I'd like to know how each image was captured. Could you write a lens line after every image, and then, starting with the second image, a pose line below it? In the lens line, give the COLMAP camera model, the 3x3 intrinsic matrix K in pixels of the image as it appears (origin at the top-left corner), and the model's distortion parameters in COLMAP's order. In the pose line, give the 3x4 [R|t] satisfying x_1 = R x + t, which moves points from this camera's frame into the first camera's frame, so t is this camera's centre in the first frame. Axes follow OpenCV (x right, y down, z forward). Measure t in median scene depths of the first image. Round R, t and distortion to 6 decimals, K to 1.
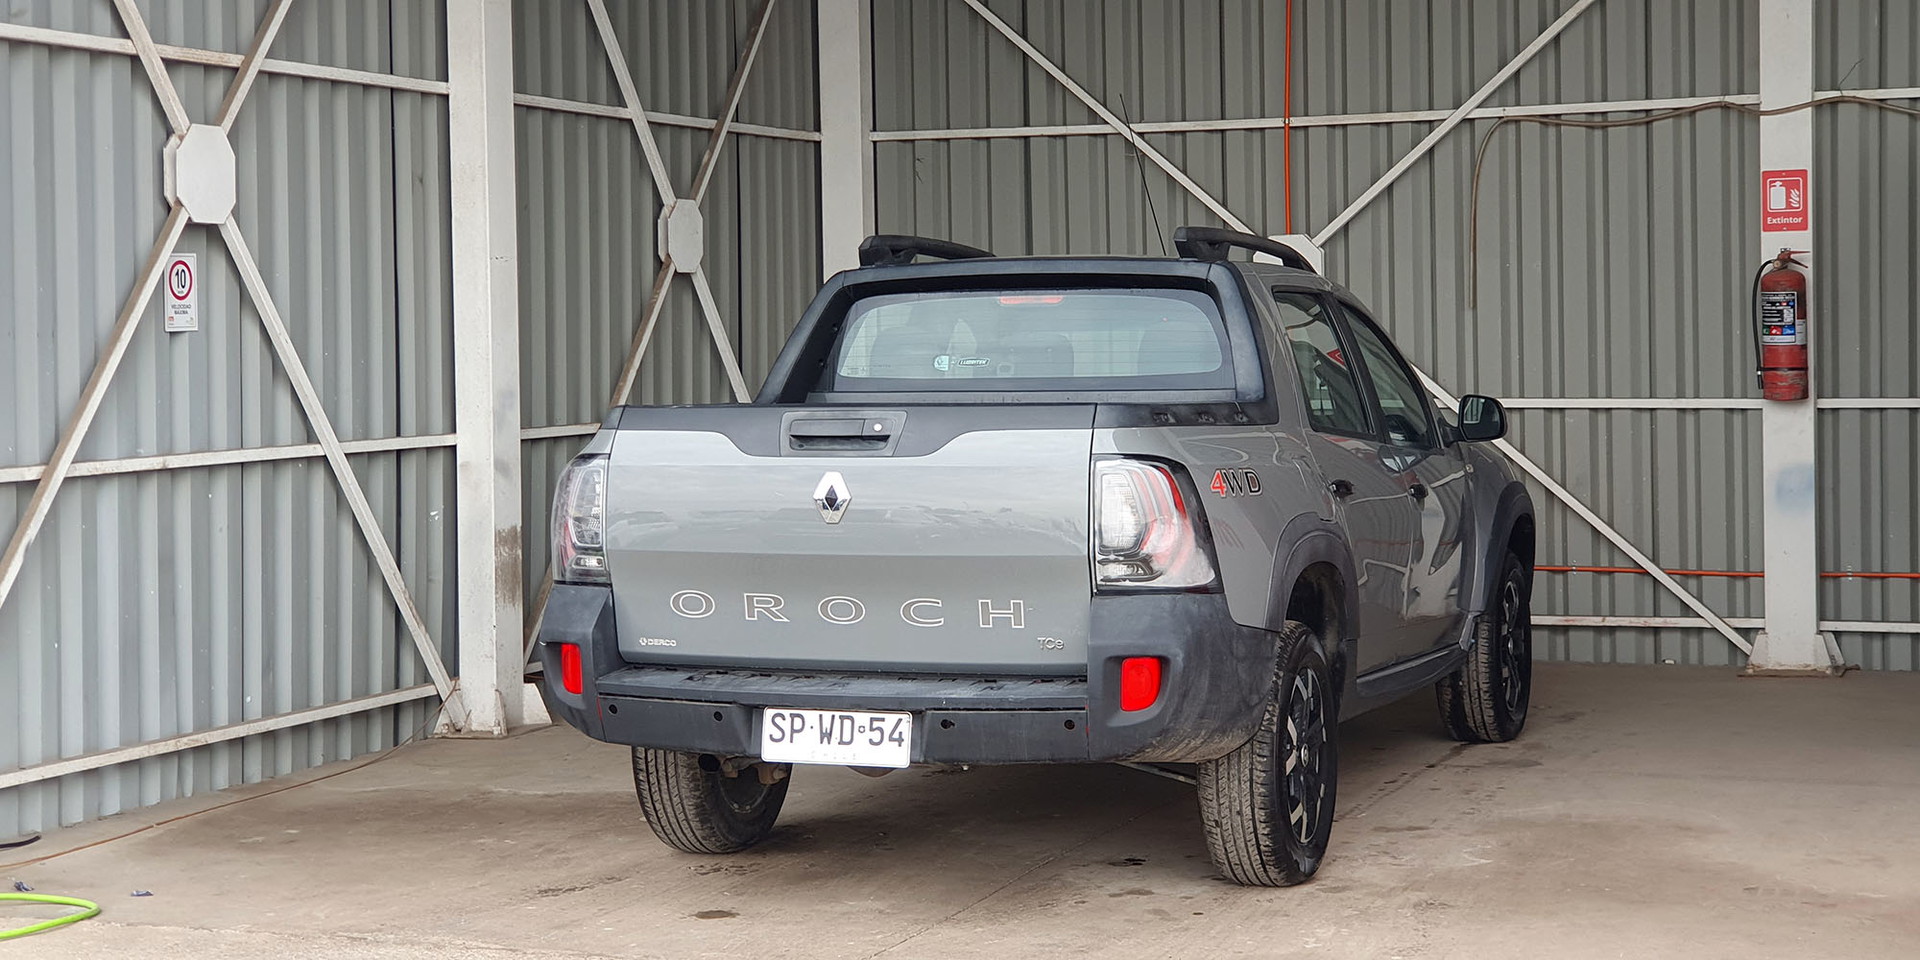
lens RADIAL K [[2947.3, 0, 960.0], [0, 2947.3, 480.0], [0, 0, 1]] dist [0.241974, -1.177806]
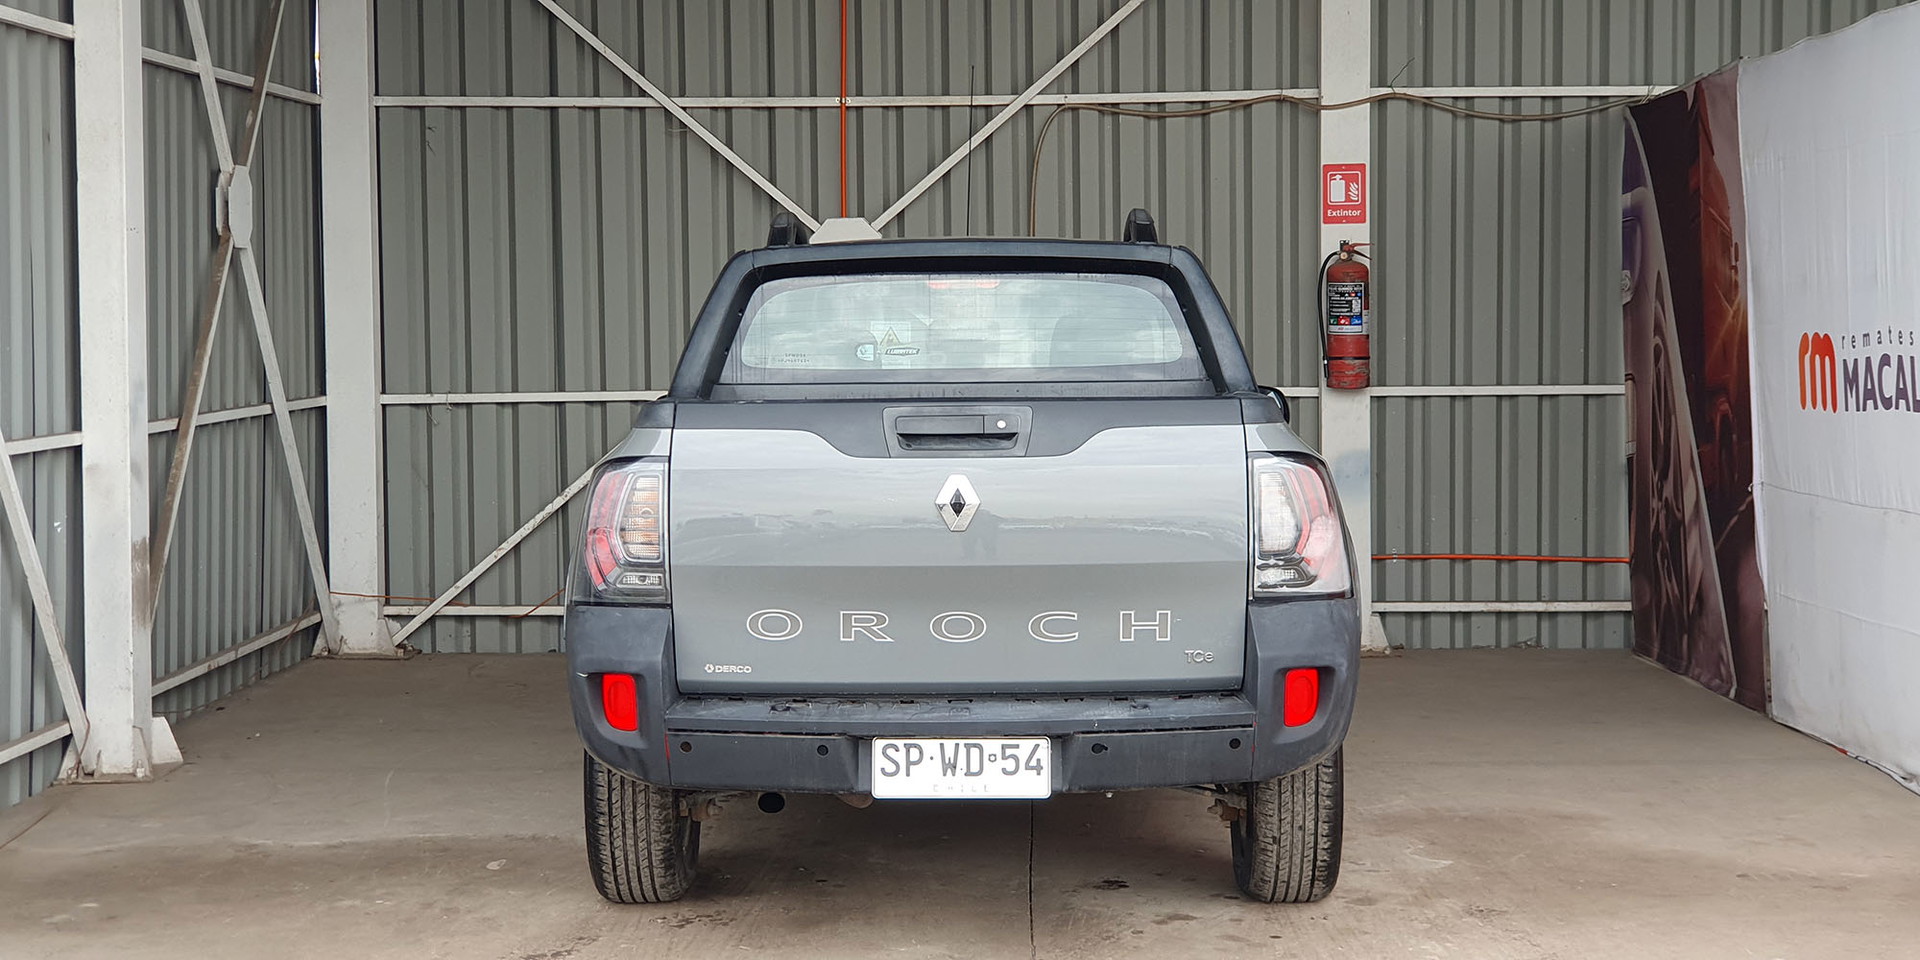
lens RADIAL K [[2947.3, 0, 960.0], [0, 2947.3, 480.0], [0, 0, 1]] dist [0.241974, -1.177806]
pose [[0.943084, -0.013553, 0.332279, -0.219948], [0.011937, 0.999905, 0.006903, -0.004573], [-0.332341, -0.002544, 0.943156, 0.096436]]
